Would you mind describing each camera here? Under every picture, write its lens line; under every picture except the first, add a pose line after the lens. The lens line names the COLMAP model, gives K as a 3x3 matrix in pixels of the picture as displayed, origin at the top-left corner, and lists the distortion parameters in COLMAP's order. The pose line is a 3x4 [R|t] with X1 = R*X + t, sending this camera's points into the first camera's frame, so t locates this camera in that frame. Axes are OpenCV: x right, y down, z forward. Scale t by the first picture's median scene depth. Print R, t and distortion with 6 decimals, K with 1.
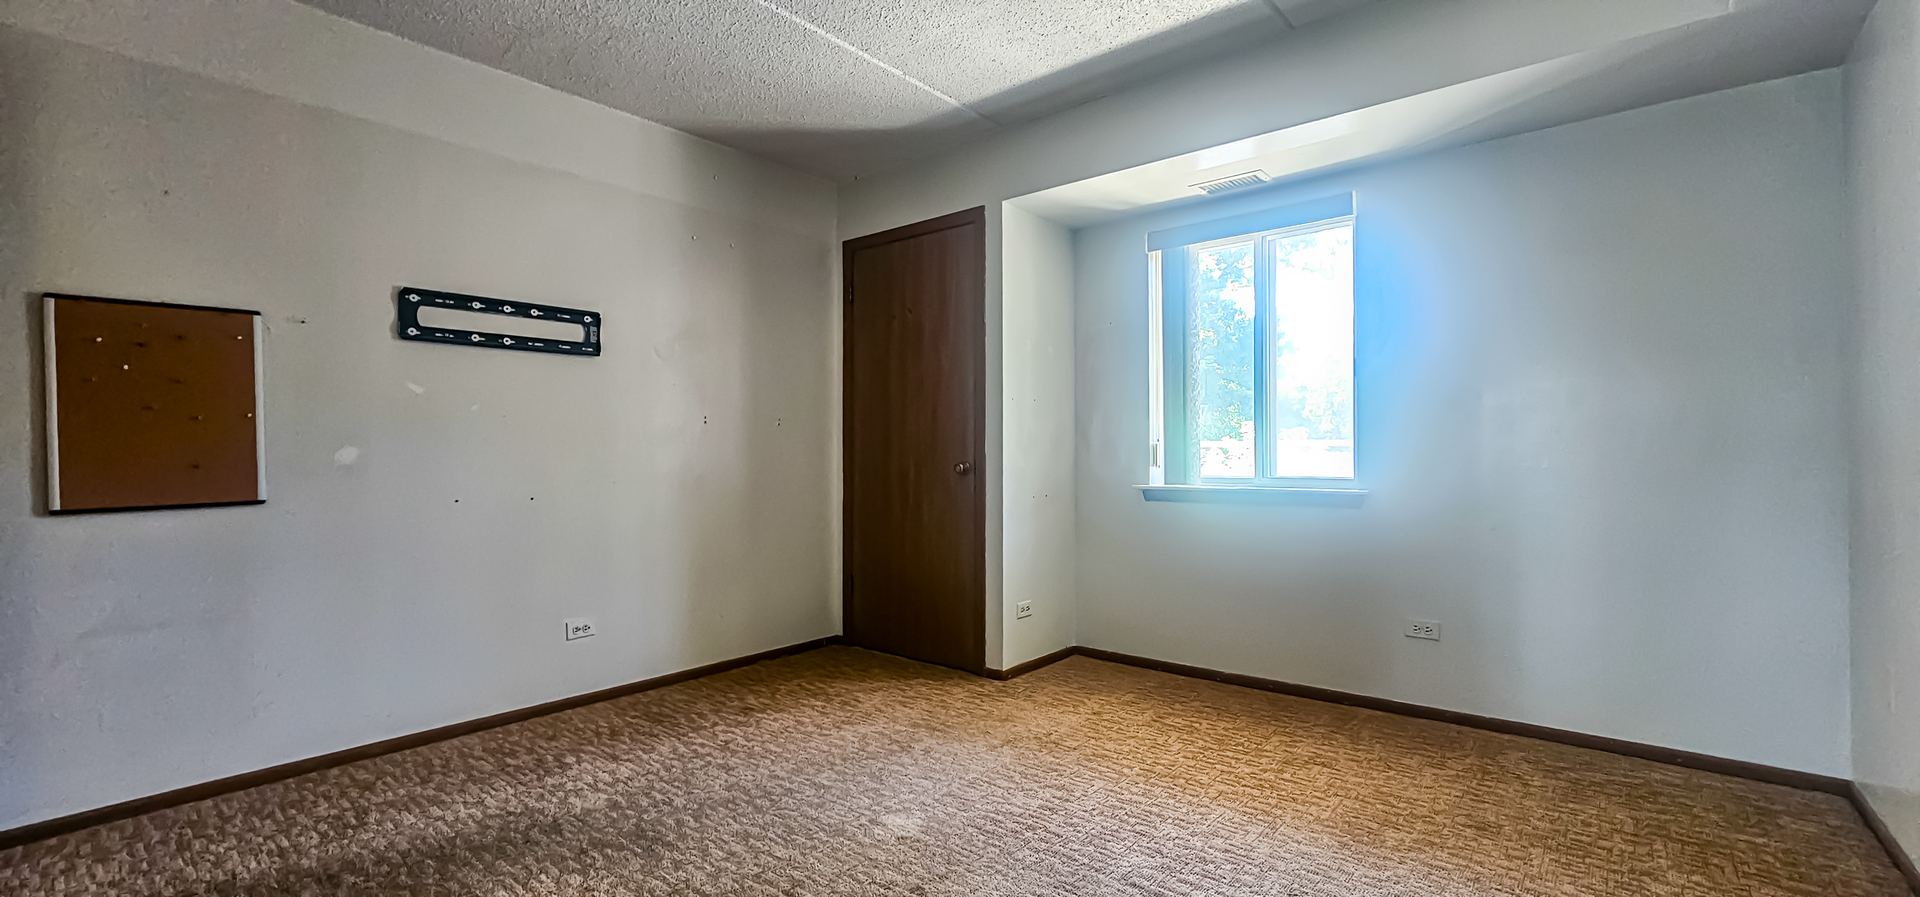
lens RADIAL K [[778.4, 0, 960.0], [0, 778.4, 448.5], [0, 0, 1]] dist [0.000088, -0.000030]
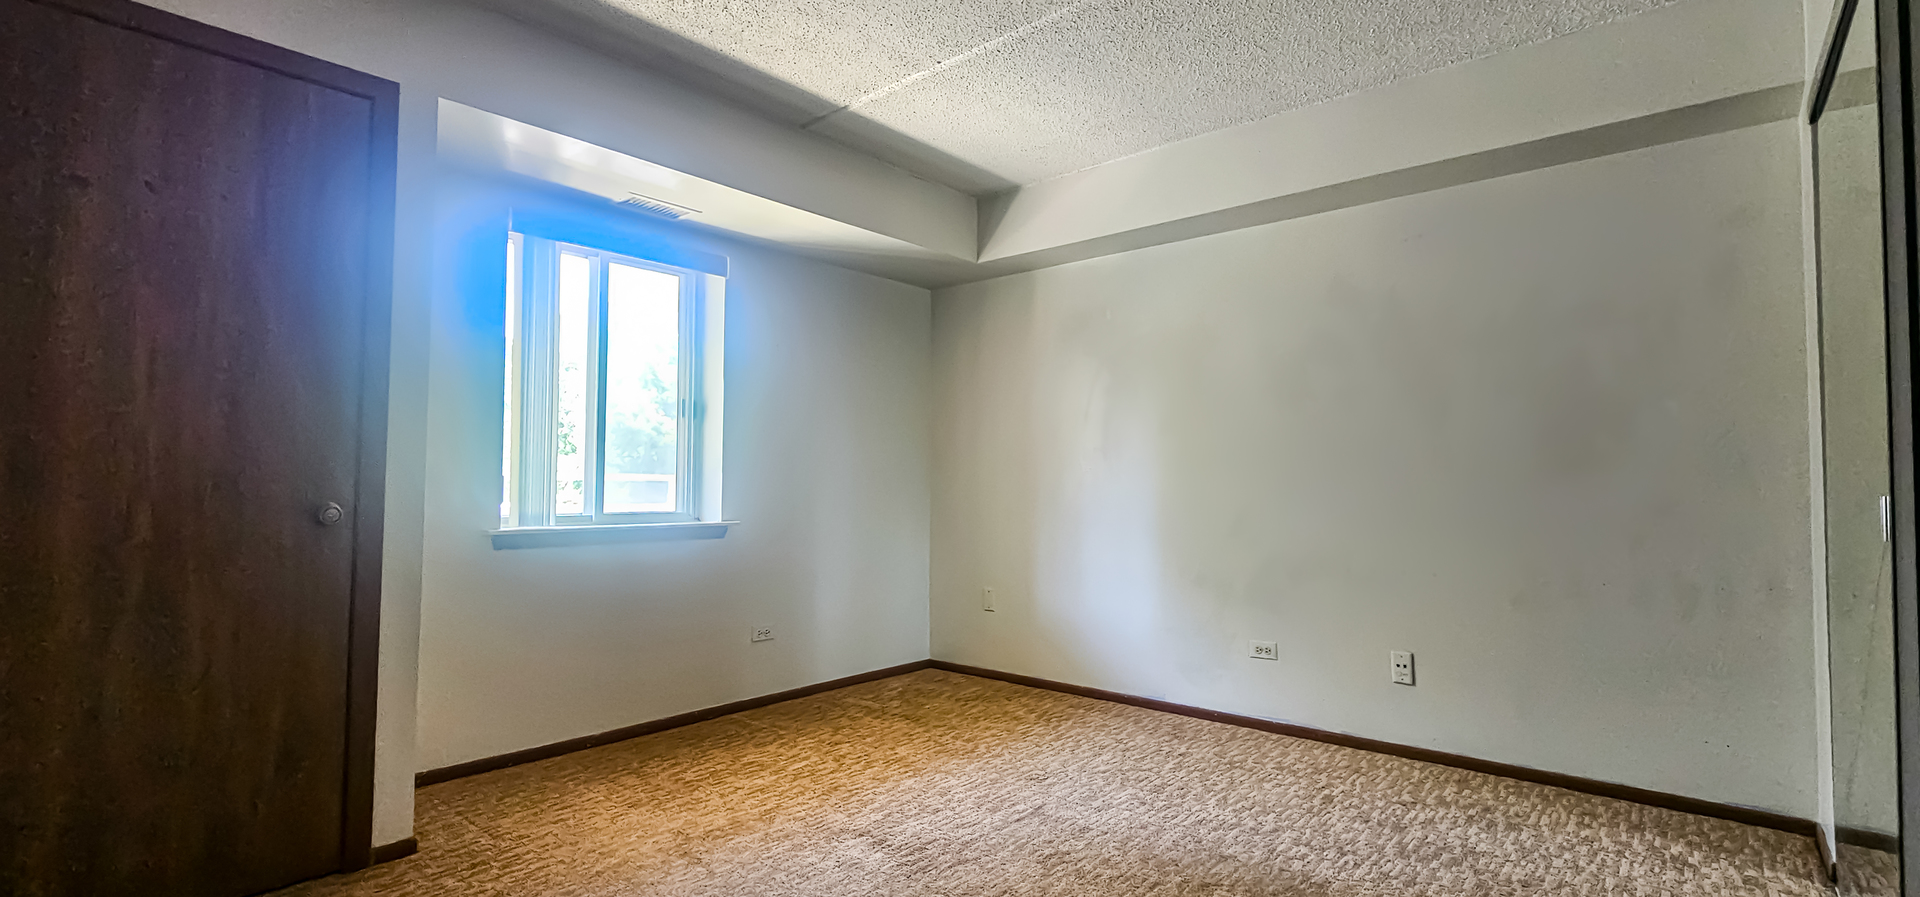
lens RADIAL K [[855.6, 0, 960.0], [0, 855.6, 448.5], [0, 0, 1]] dist [-0.000470, -0.000066]
pose [[0.028085, 0.053606, 0.998167, -0.678293], [-0.000883, 0.998562, -0.053602, 0.014211], [-0.999605, 0.000624, 0.028092, 0.590302]]
